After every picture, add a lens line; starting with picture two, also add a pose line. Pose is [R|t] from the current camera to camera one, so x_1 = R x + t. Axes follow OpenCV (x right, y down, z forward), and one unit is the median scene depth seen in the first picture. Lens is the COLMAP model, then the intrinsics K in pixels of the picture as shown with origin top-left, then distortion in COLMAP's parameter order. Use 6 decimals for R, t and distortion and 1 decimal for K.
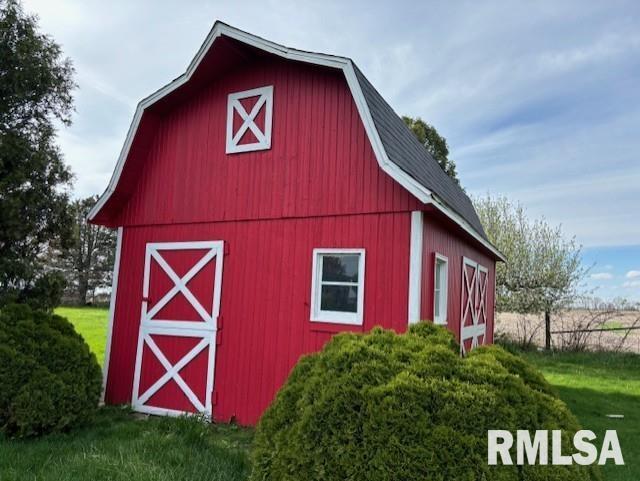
lens RADIAL K [[483.5, 0, 320.0], [0, 483.5, 240.5], [0, 0, 1]] dist [0.015912, -0.001149]
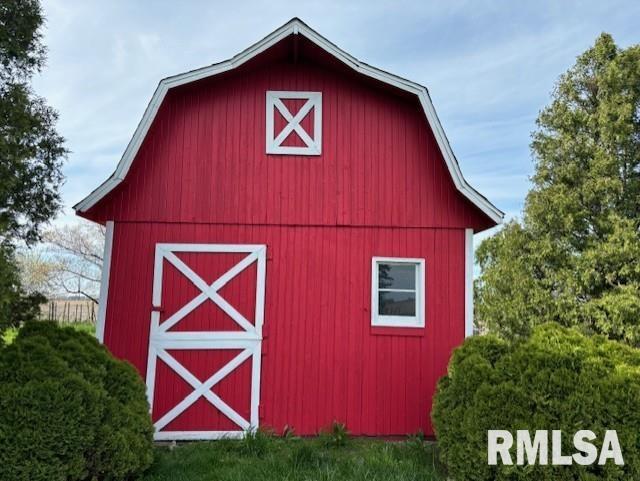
lens RADIAL K [[483.5, 0, 320.0], [0, 483.5, 240.5], [0, 0, 1]] dist [0.015912, -0.001149]
pose [[0.878234, 0.041736, 0.476407, -0.564566], [-0.042533, 0.999053, -0.009116, -0.004226], [-0.476336, -0.012257, 0.879178, 0.116400]]
